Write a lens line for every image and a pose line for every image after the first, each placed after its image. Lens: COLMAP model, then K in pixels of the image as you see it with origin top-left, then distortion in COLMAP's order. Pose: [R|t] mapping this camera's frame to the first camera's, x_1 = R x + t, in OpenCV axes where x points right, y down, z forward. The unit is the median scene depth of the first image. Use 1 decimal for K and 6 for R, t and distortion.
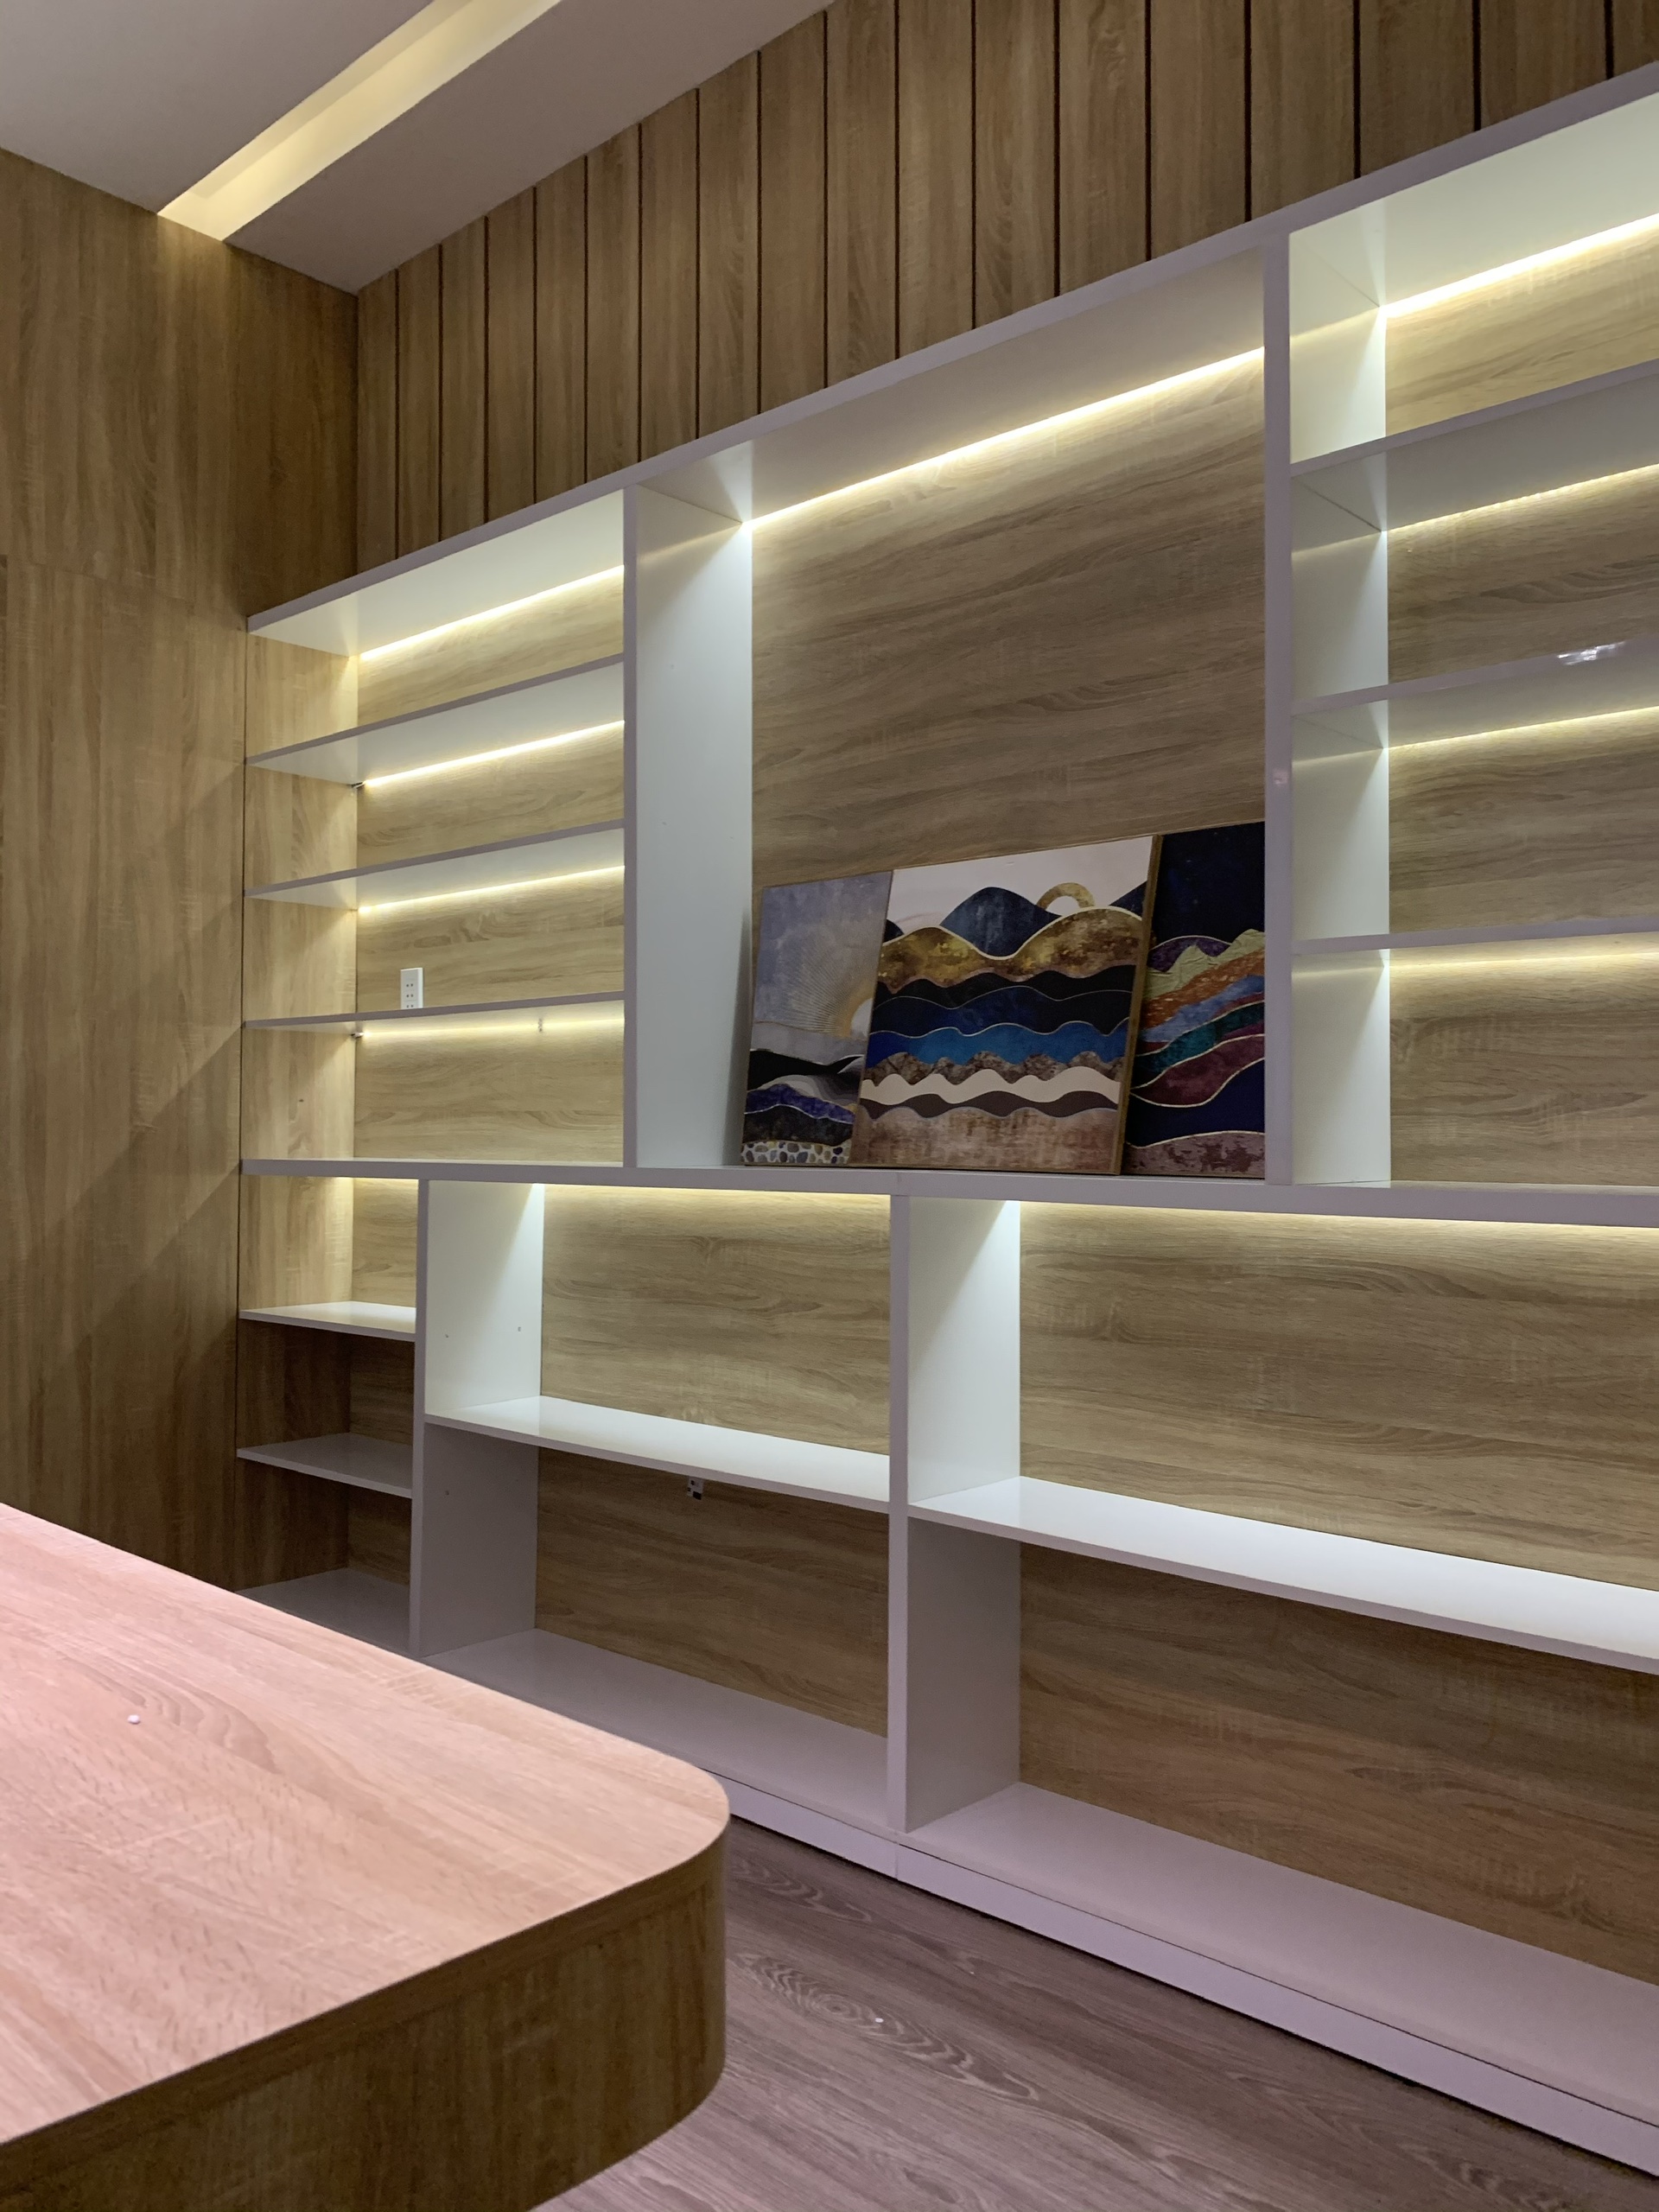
lens RADIAL K [[1687.9, 0, 829.5], [0, 1687.9, 1106.0], [0, 0, 1]] dist [-0.006386, -0.009324]
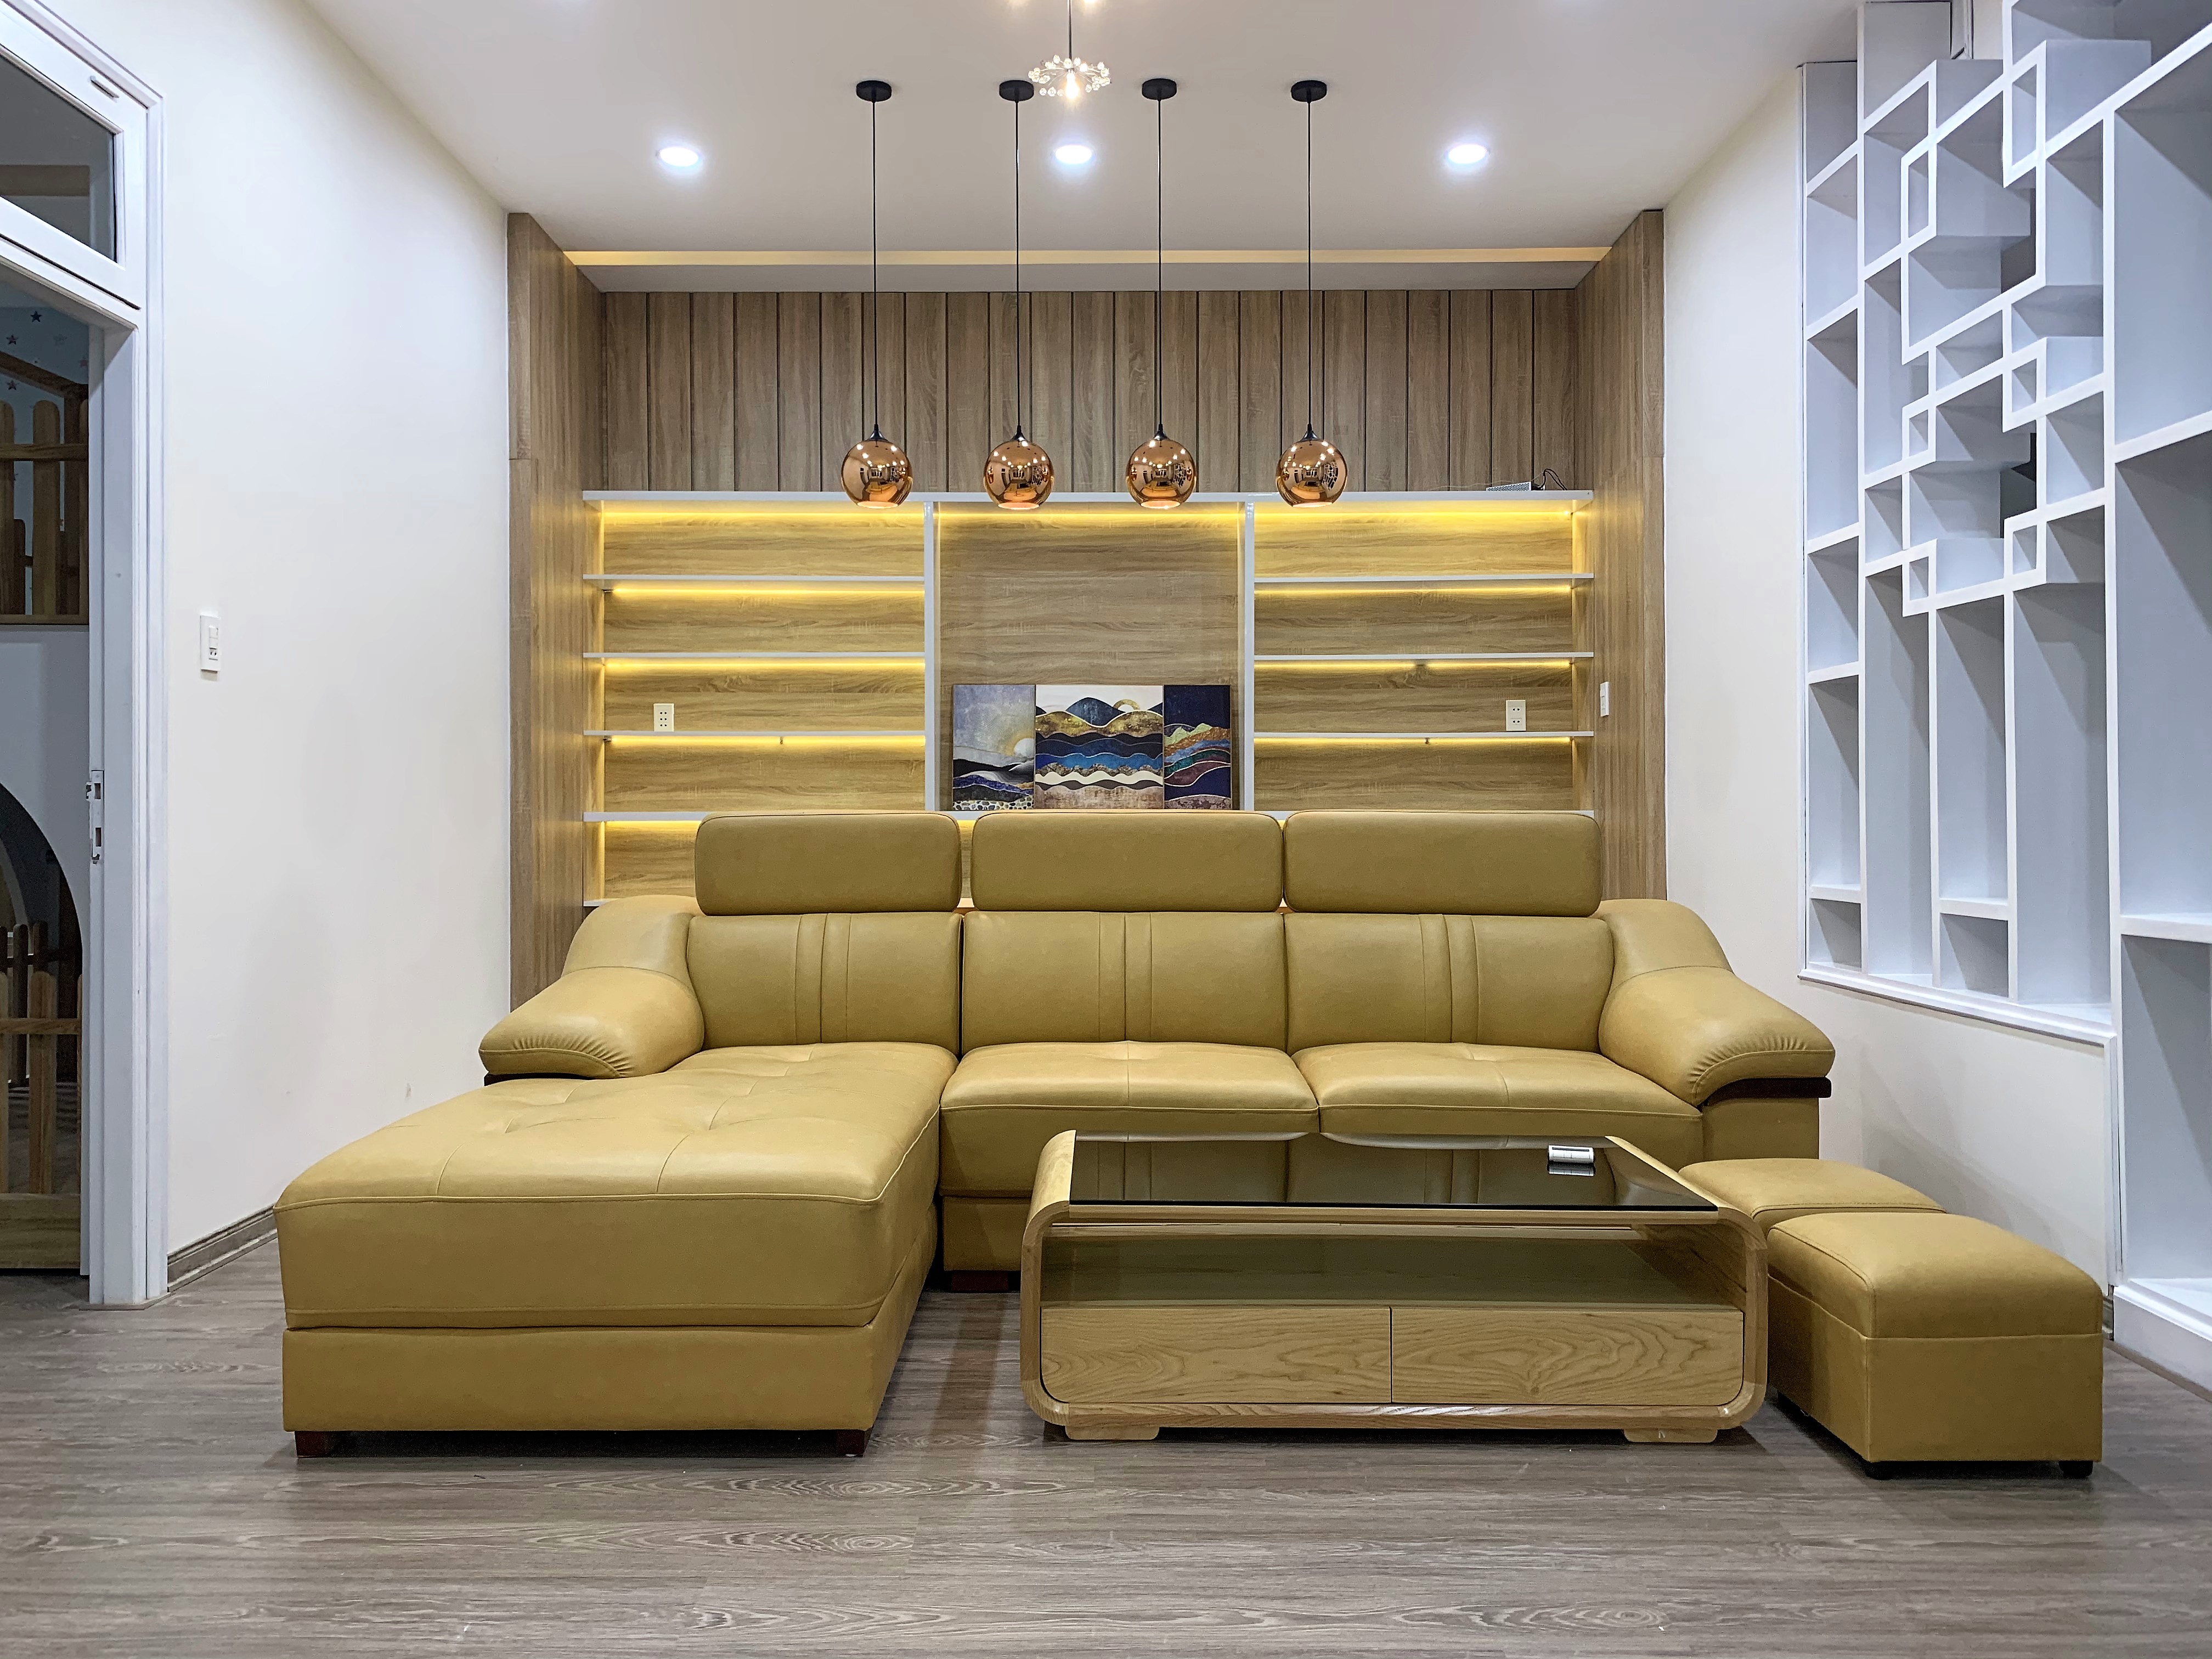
lens RADIAL K [[1687.9, 0, 1106.0], [0, 1687.9, 829.5], [0, 0, 1]] dist [-0.006386, -0.009324]
pose [[0.730016, -0.000426, 0.683430, -1.651903], [-0.006851, 0.999945, 0.007941, 0.046842], [-0.683396, -0.010479, 0.729973, -0.867826]]
